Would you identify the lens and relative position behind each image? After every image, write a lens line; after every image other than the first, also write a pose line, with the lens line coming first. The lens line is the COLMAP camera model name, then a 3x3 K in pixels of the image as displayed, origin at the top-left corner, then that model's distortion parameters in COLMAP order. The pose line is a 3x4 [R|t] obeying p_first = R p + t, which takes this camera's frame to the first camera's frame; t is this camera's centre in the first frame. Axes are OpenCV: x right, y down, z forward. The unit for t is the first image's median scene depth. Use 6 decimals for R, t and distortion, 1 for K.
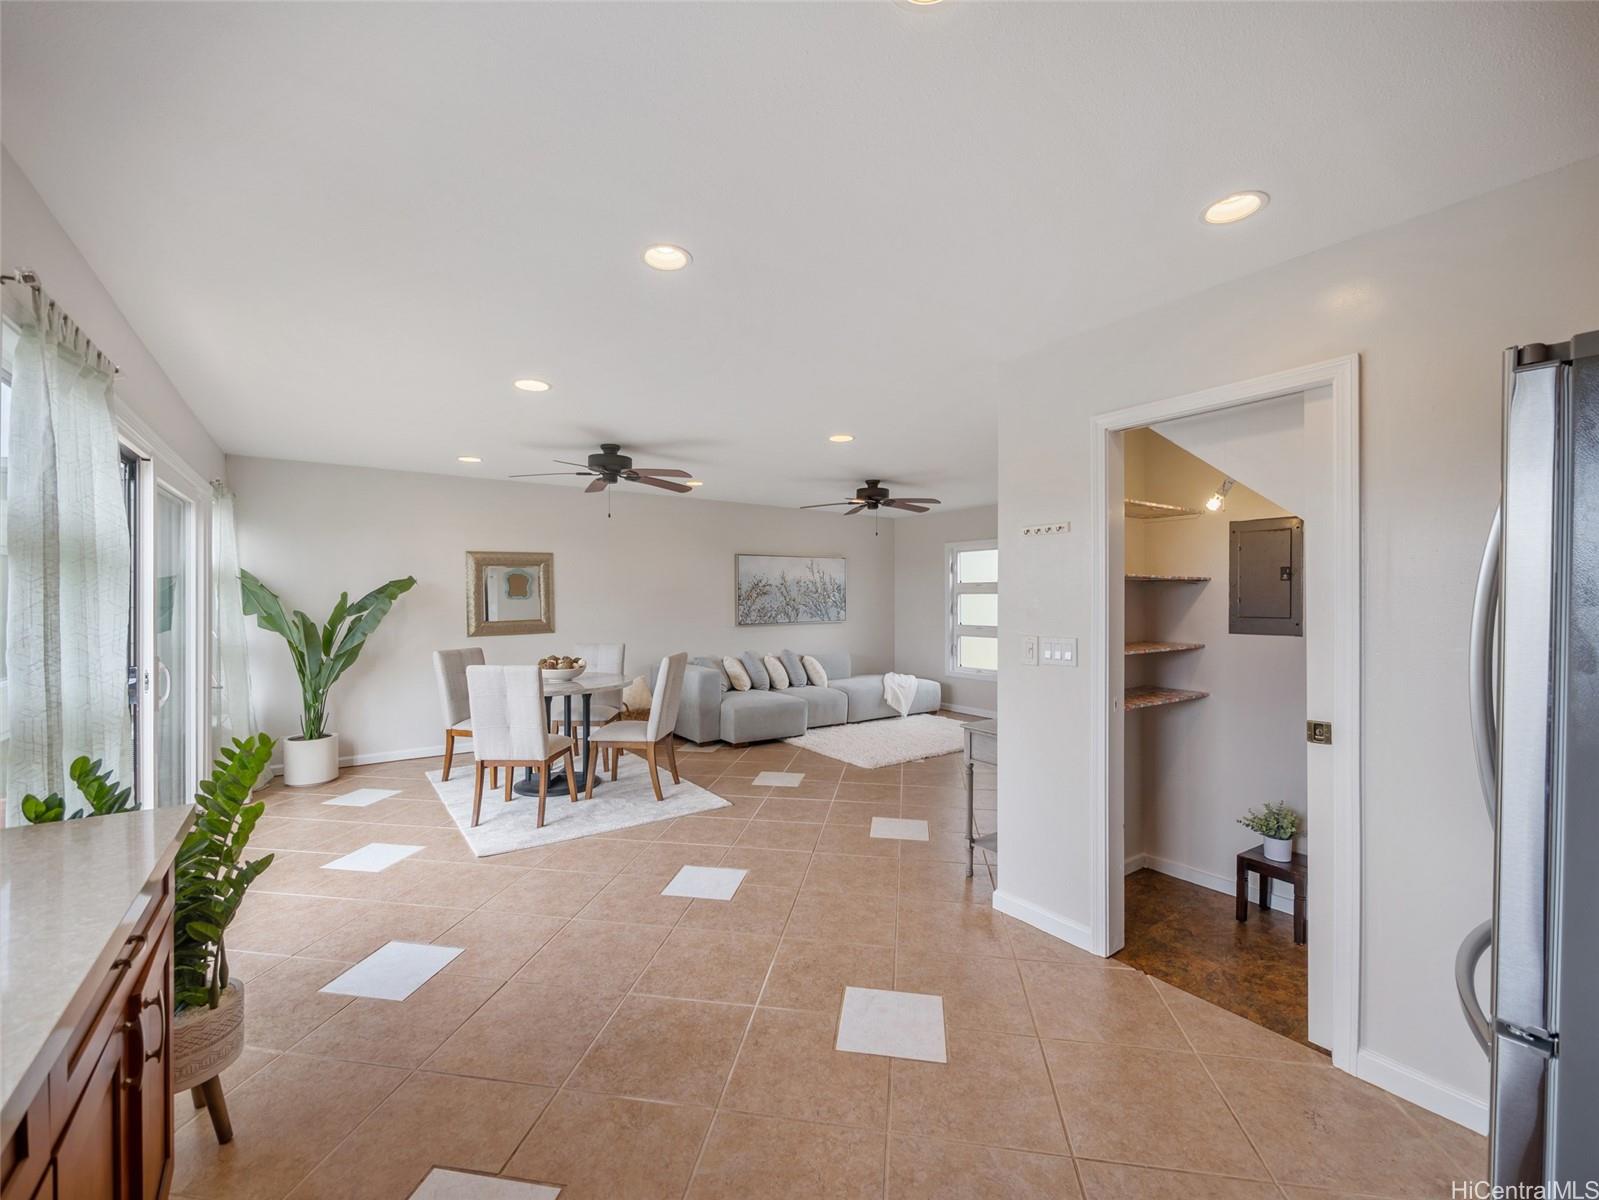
lens RADIAL K [[668.0, 0, 805.5], [0, 668.0, 596.8], [0, 0, 1]] dist [-0.002937, 0.000019]
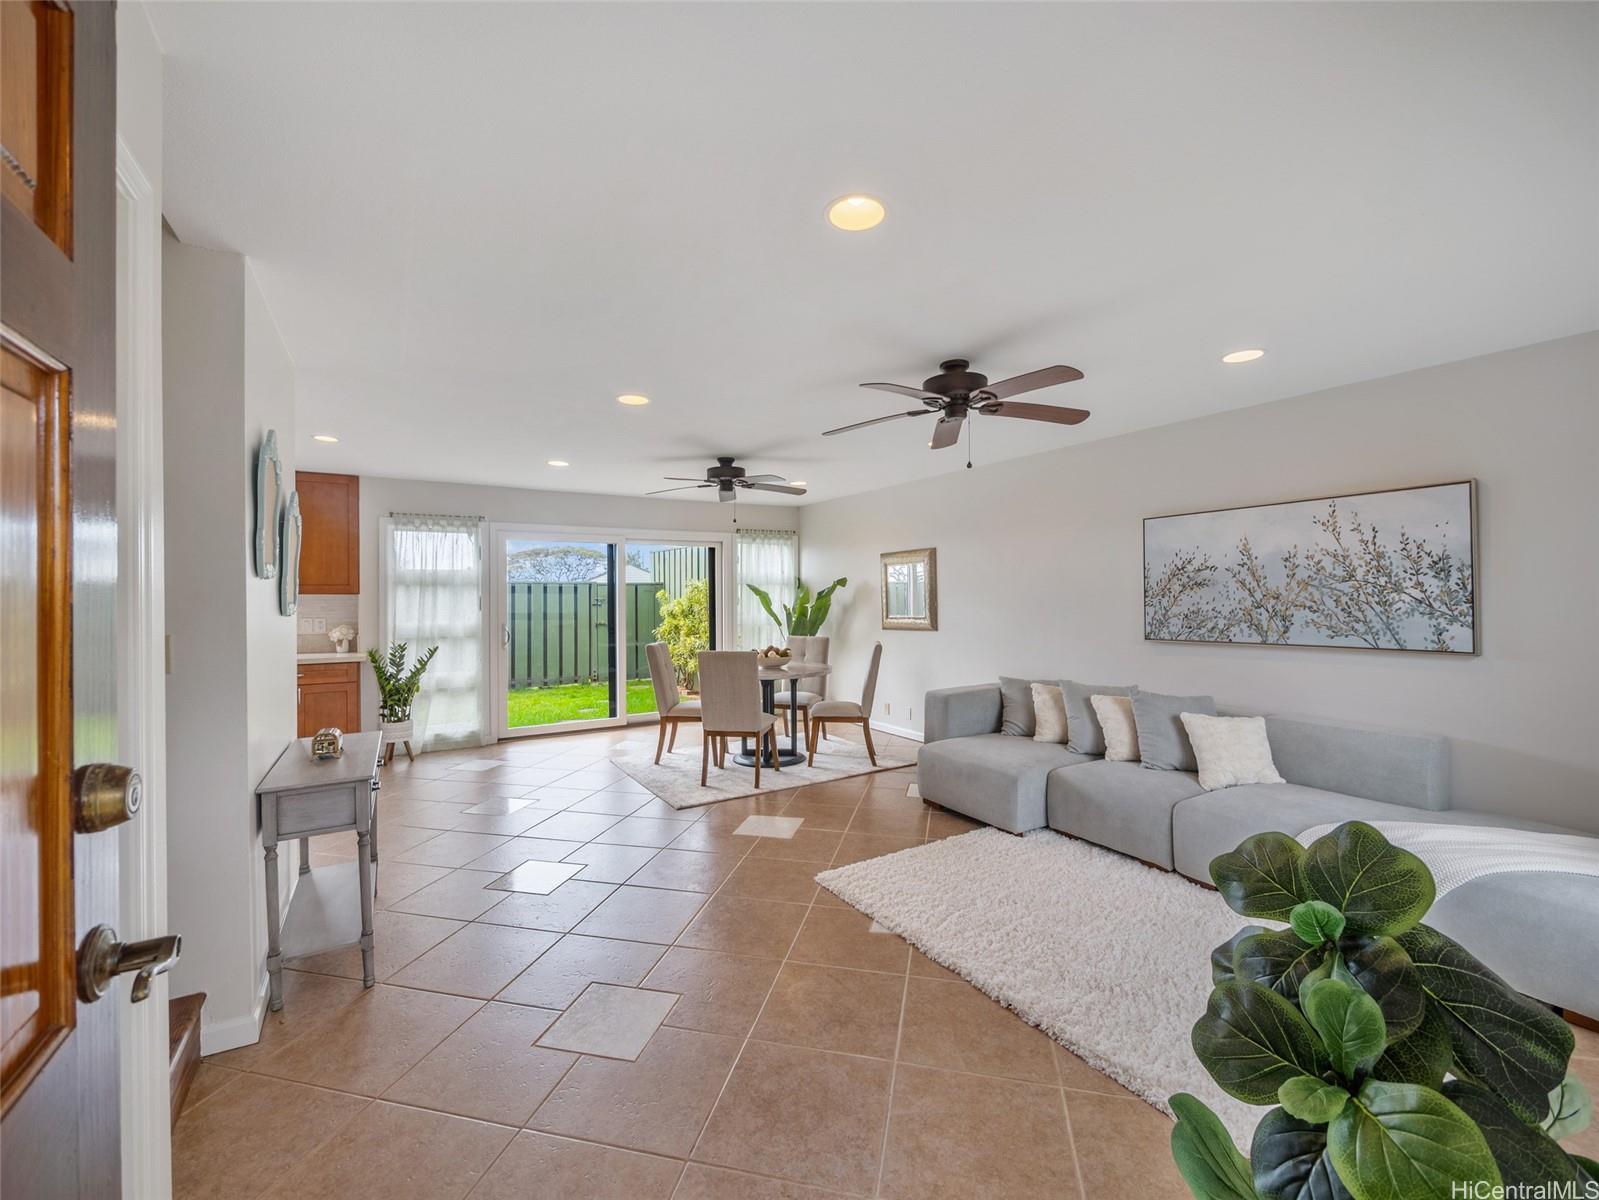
lens RADIAL K [[668.0, 0, 803.6], [0, 668.0, 600.4], [0, 0, 1]] dist [-0.002937, 0.000019]
pose [[-0.055981, 0.001275, -0.998431, 0.480791], [0.000101, 0.999999, 0.001271, 0.007022], [0.998432, -0.000029, -0.055981, 0.716350]]
